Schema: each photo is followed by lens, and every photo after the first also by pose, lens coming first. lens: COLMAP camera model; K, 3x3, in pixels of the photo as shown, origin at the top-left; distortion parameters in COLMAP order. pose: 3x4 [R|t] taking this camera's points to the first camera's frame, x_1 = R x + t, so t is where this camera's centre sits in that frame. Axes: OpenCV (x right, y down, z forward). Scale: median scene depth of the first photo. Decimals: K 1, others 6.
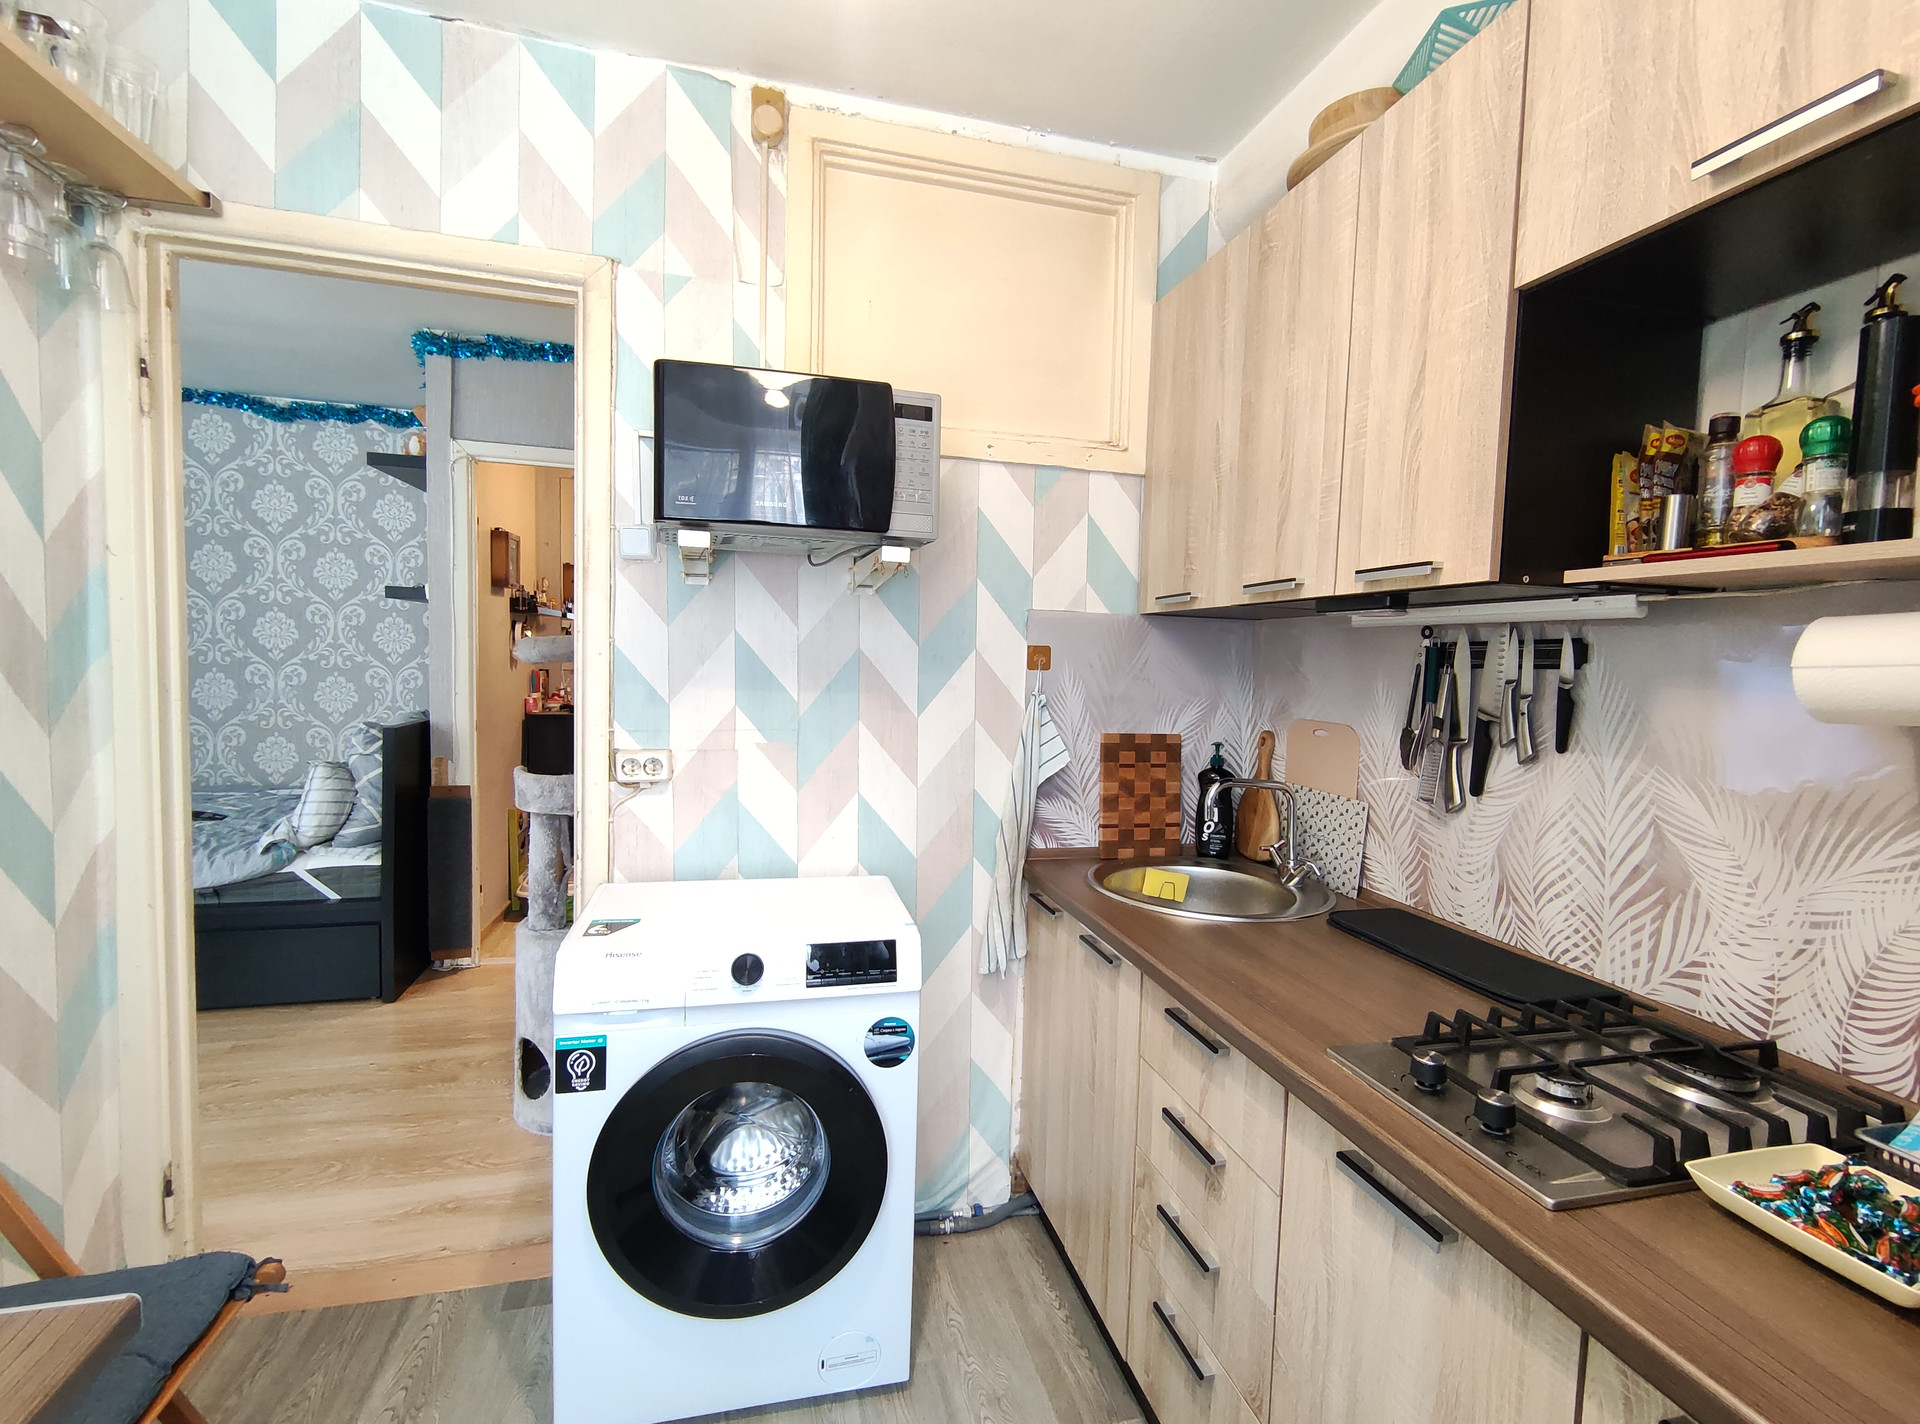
lens RADIAL K [[873.6, 0, 960.0], [0, 873.6, 712.0], [0, 0, 1]] dist [-0.000017, -0.000010]
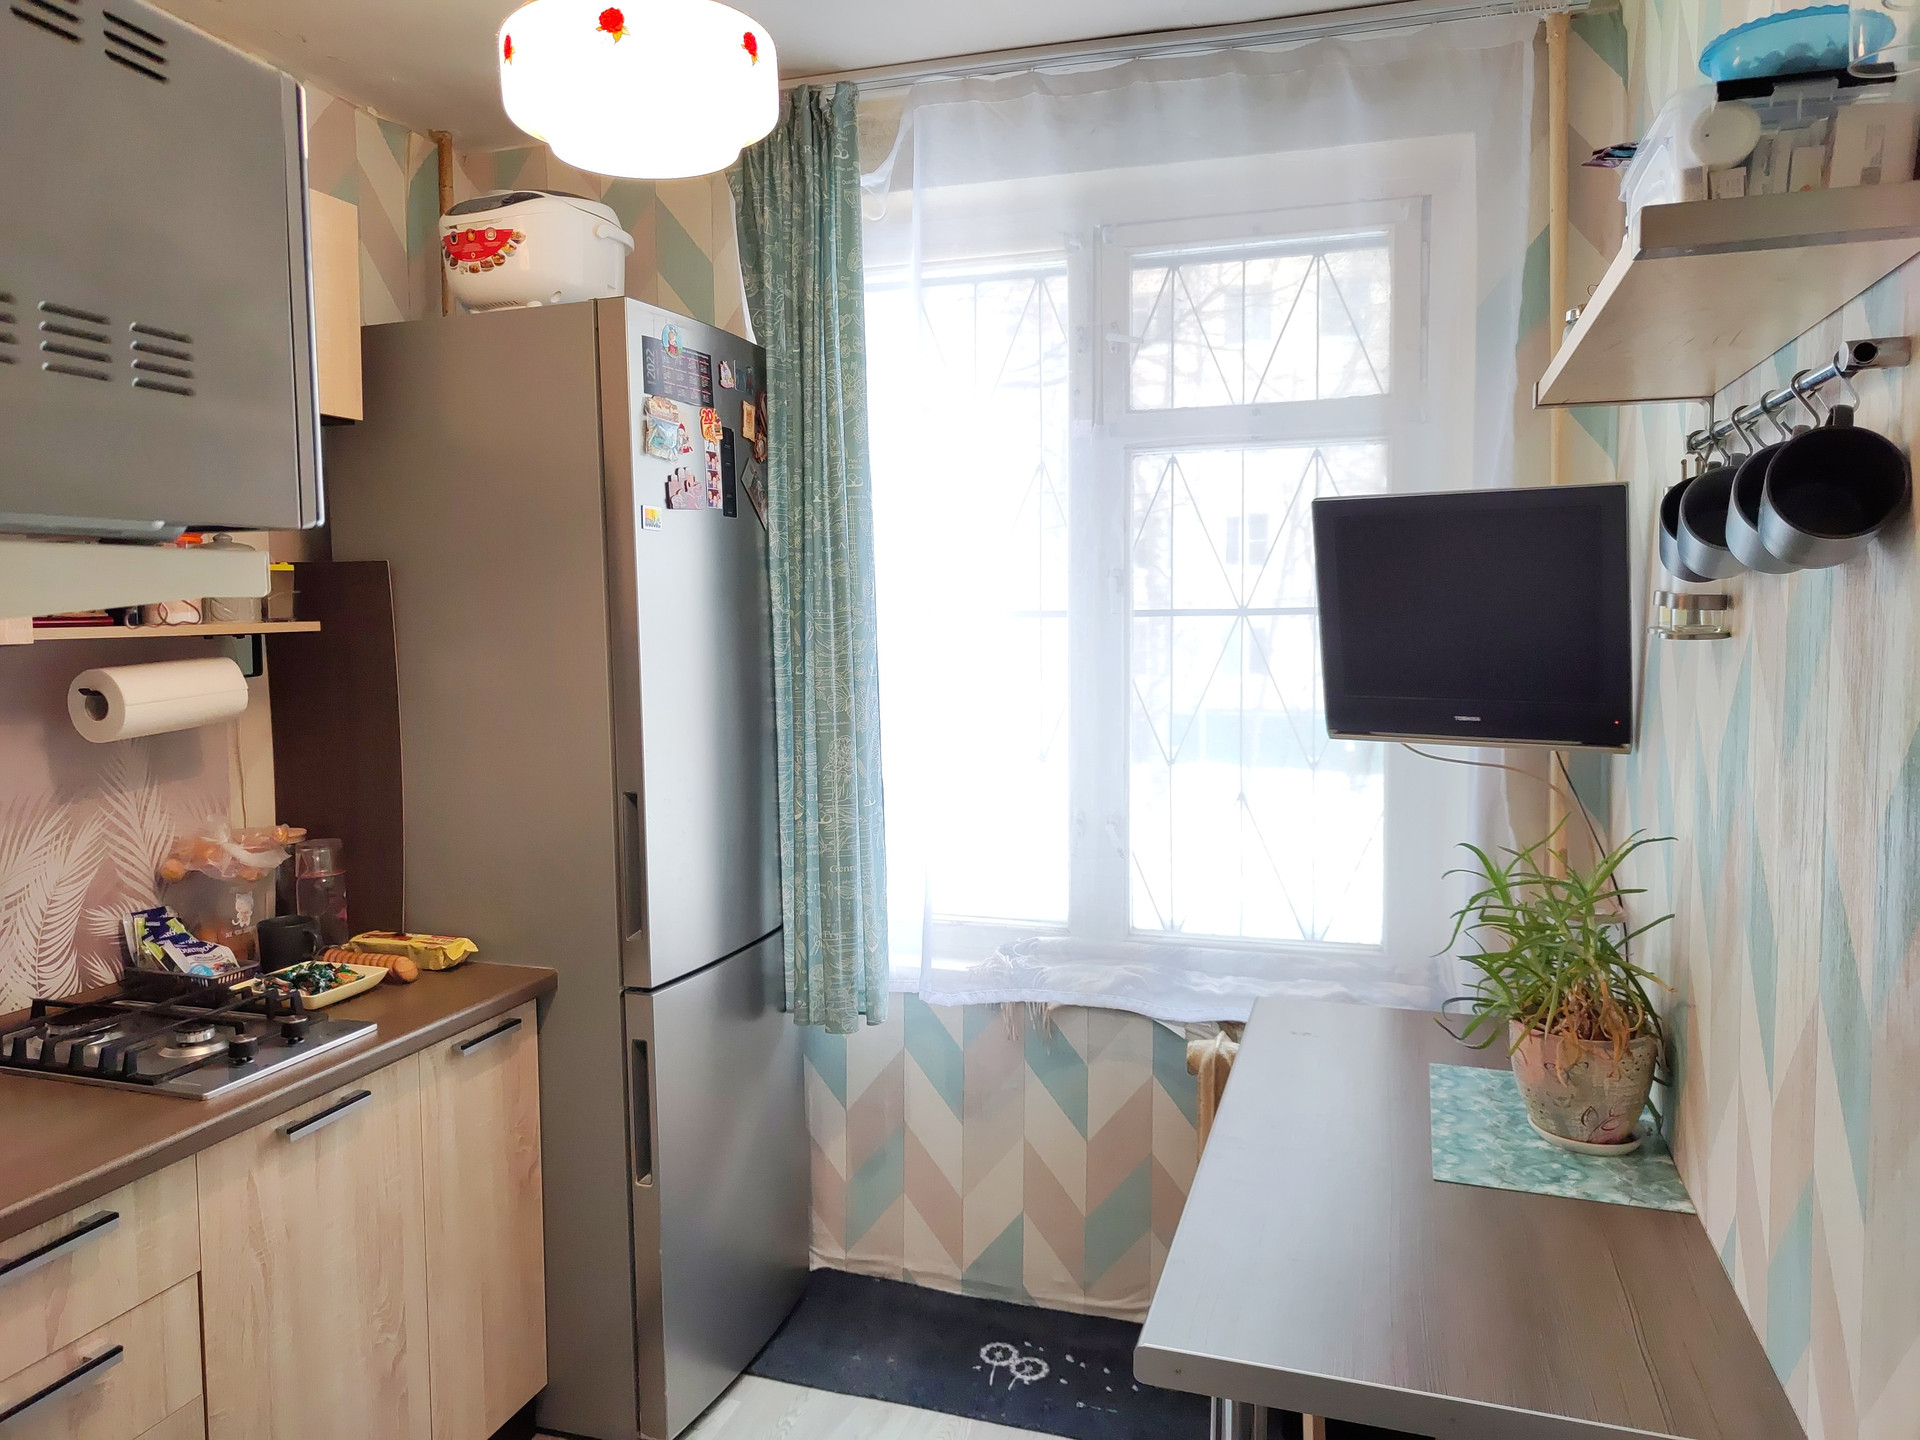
lens RADIAL K [[1322.8, 0, 960.0], [0, 1322.8, 720.0], [0, 0, 1]] dist [0.002176, 0.000977]
pose [[-0.842179, -0.073977, 0.534099, -1.239969], [0.008912, 0.988498, 0.150968, -0.313154], [-0.539125, 0.131902, -0.831833, 1.880125]]
